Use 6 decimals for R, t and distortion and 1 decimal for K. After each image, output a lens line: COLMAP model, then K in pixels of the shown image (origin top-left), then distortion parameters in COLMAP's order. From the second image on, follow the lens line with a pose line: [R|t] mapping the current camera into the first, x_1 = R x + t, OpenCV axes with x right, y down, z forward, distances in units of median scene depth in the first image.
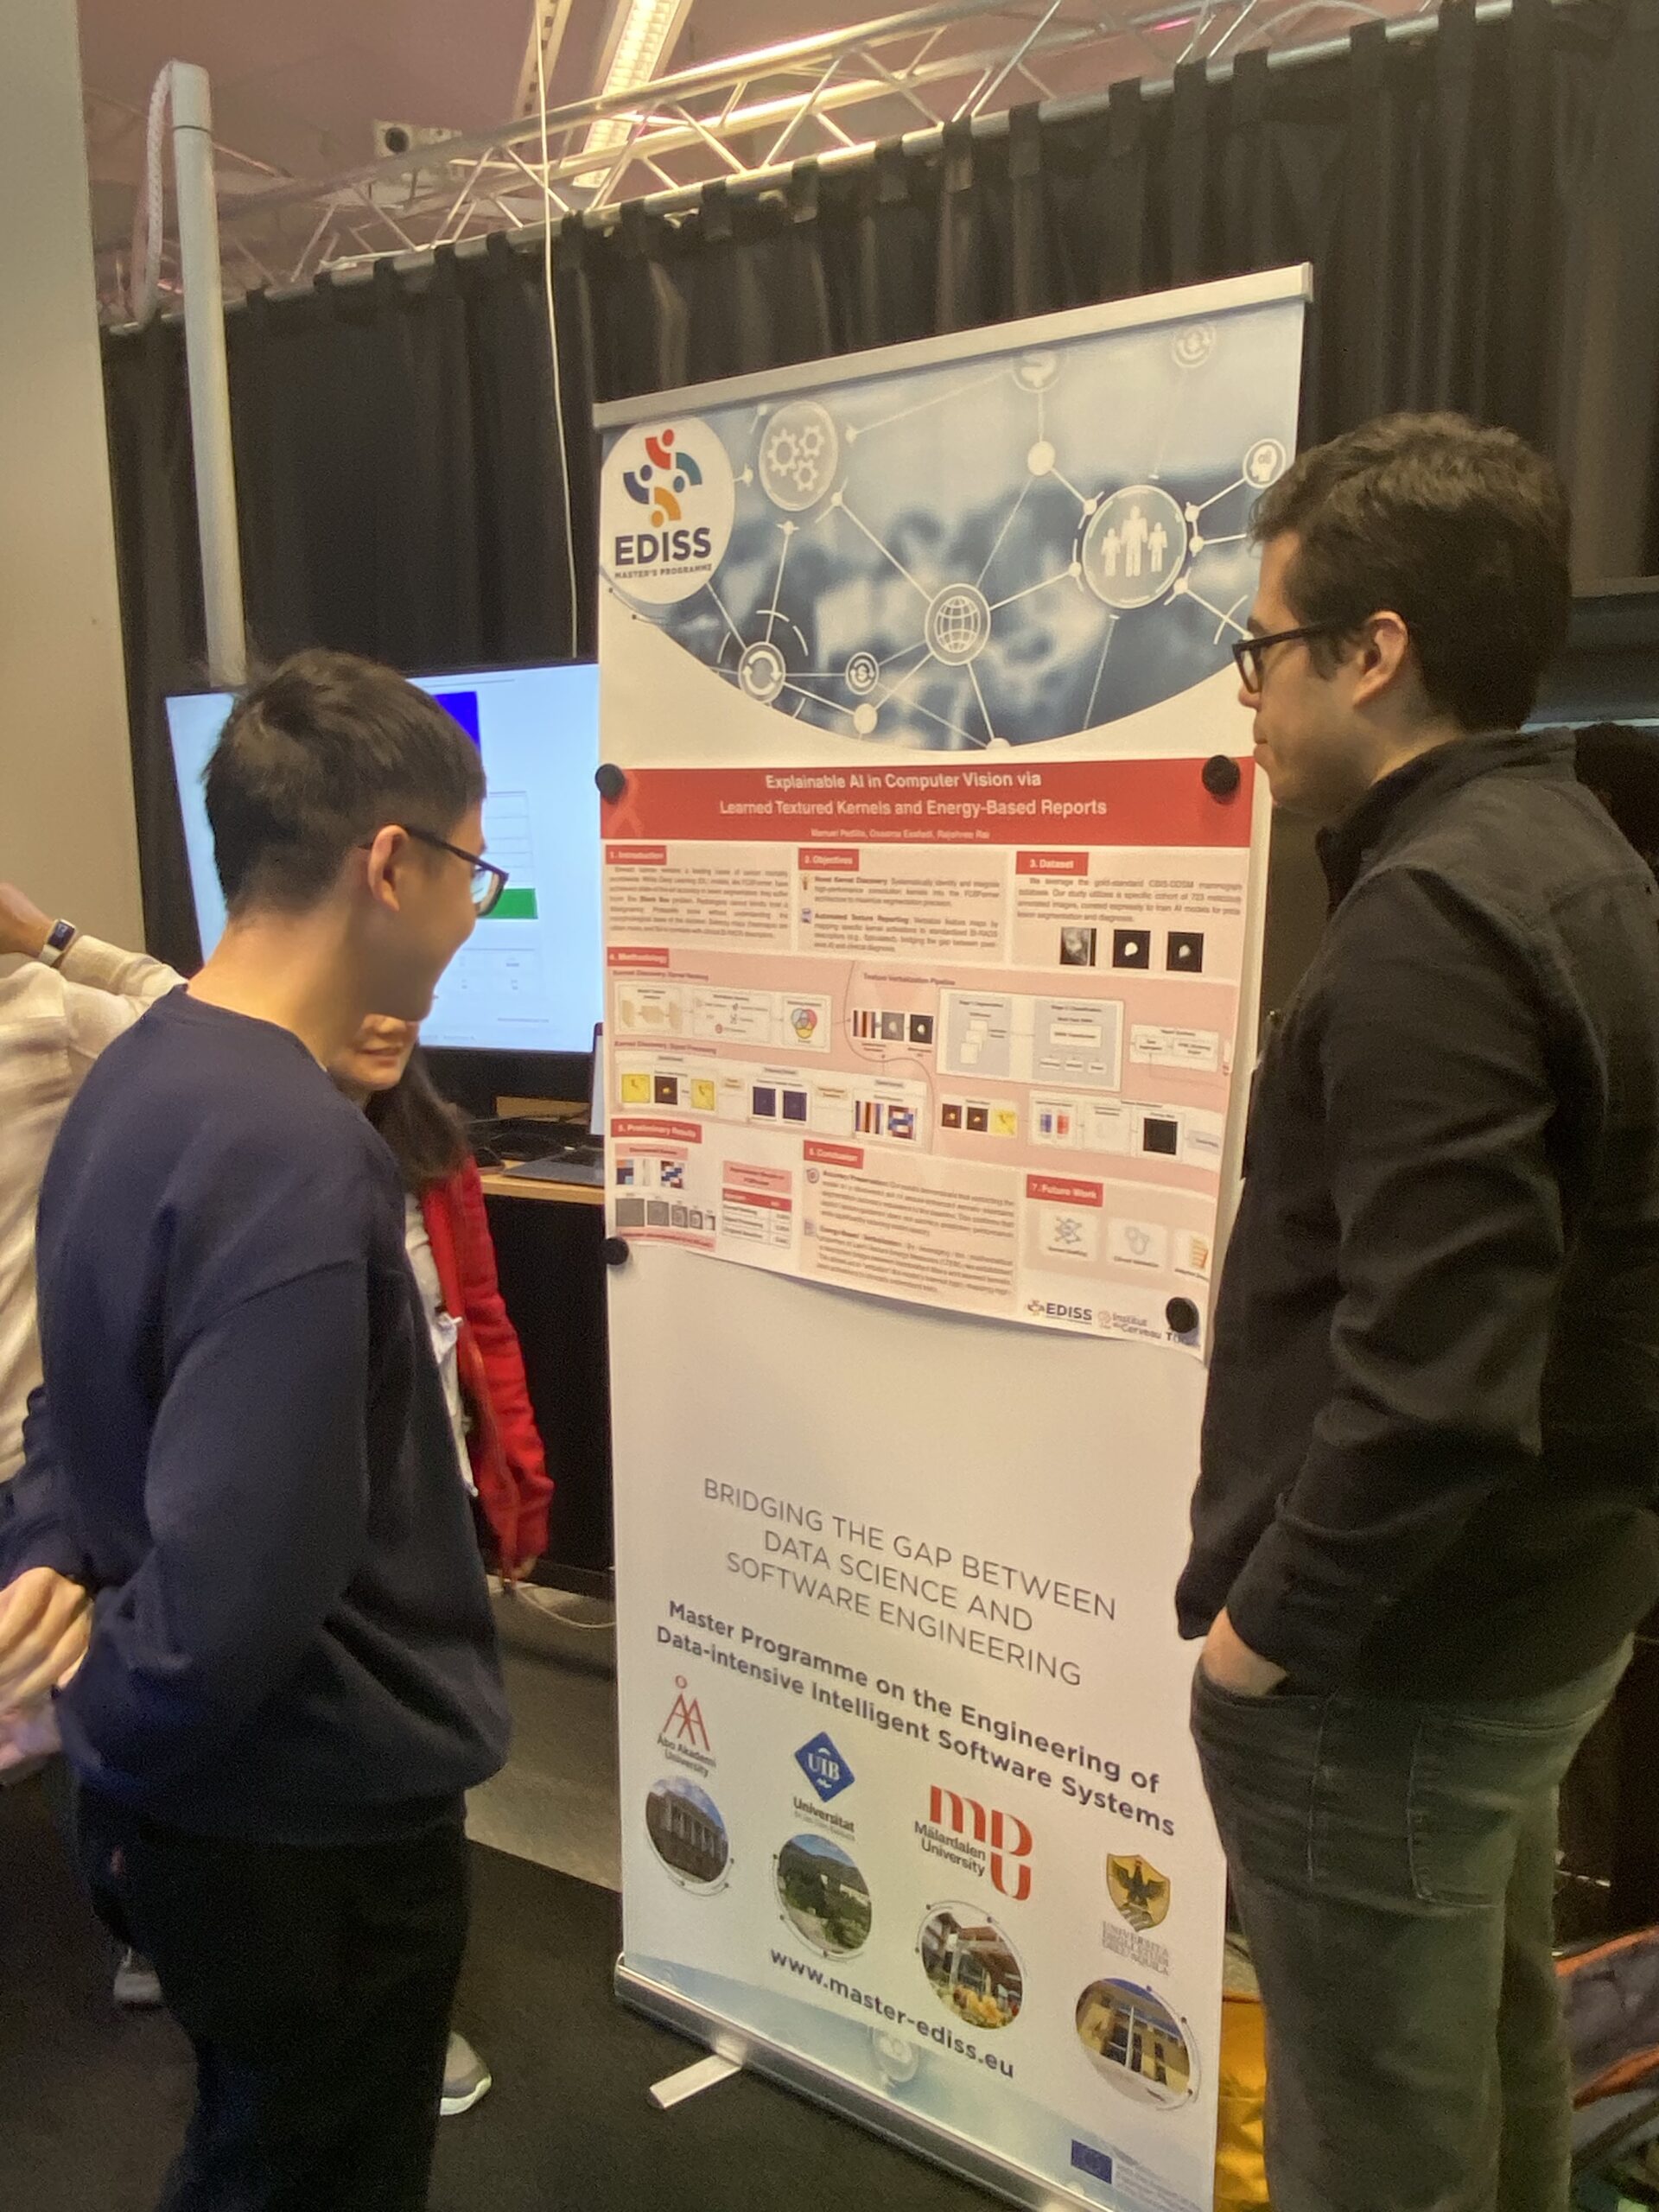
lens RADIAL K [[1797.5, 0, 838.2], [0, 1797.5, 1082.8], [0, 0, 1]] dist [0.045441, -0.060419]
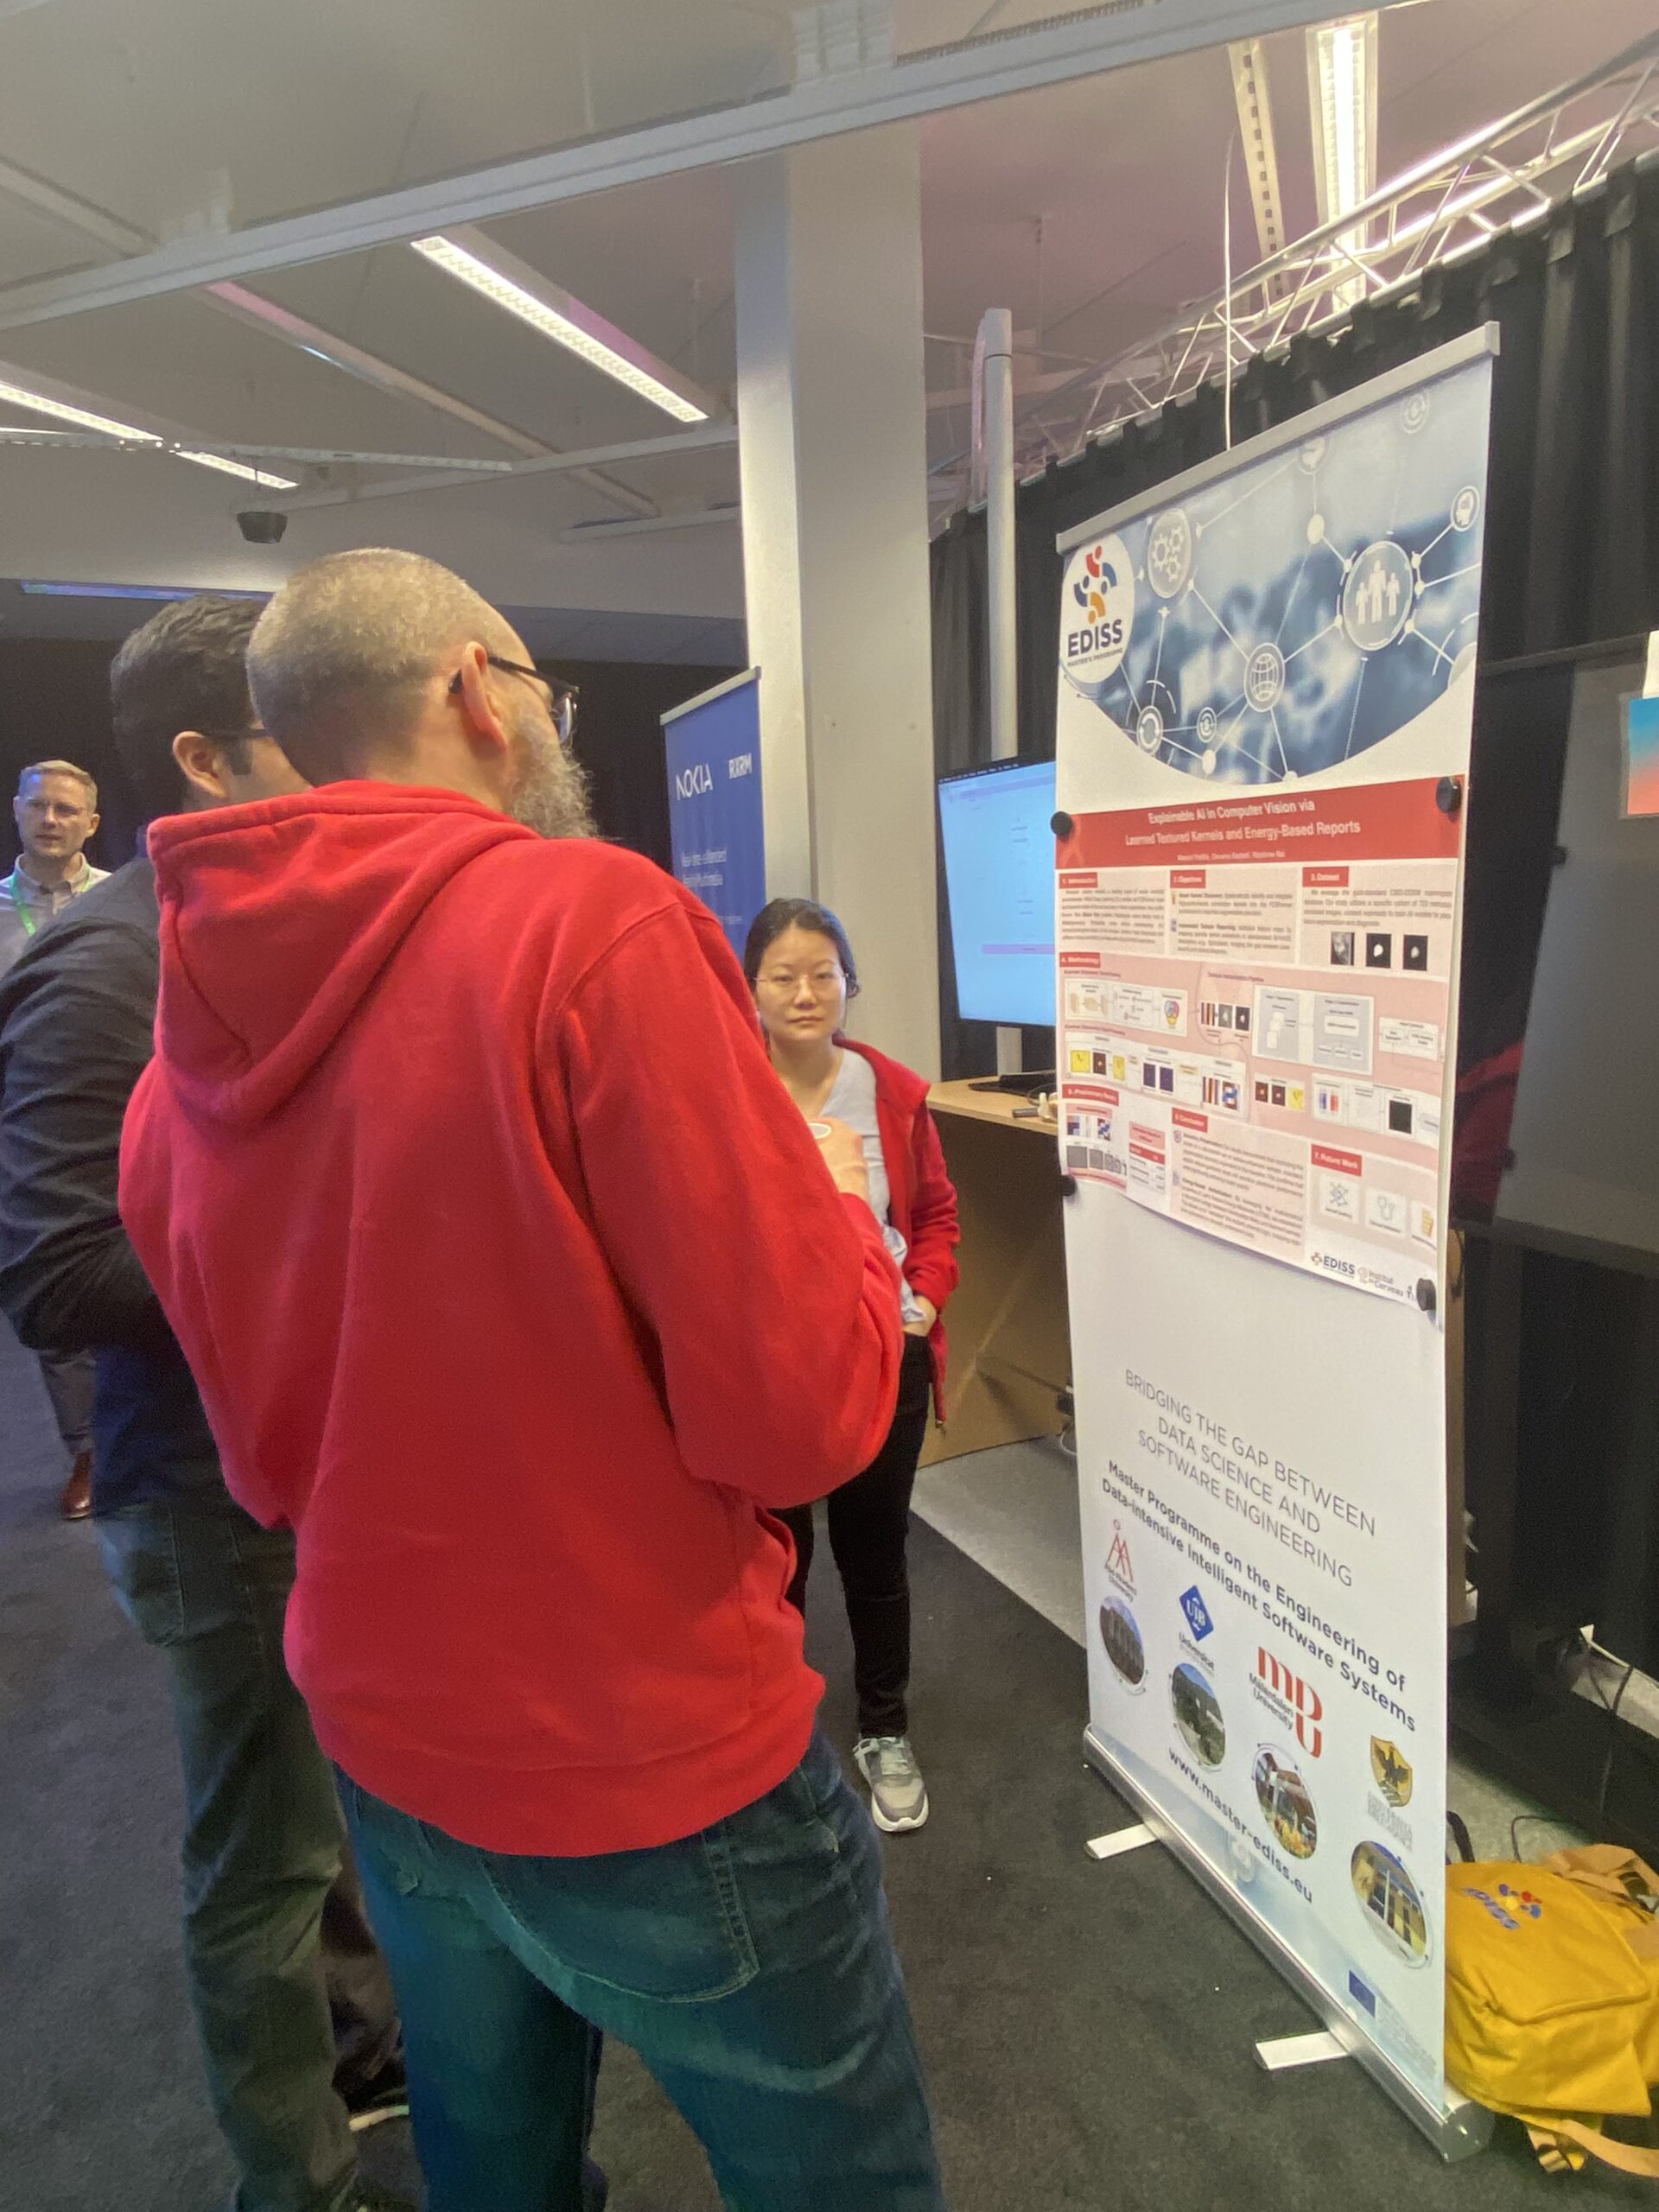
lens RADIAL K [[1444.5, 0, 817.1], [0, 1444.5, 1101.9], [0, 0, 1]] dist [0.002994, -0.015956]
pose [[0.822345, 0.053879, -0.566433, 0.347002], [-0.039039, 0.998503, 0.038301, 0.000070], [0.567649, -0.009384, 0.823217, 0.041668]]
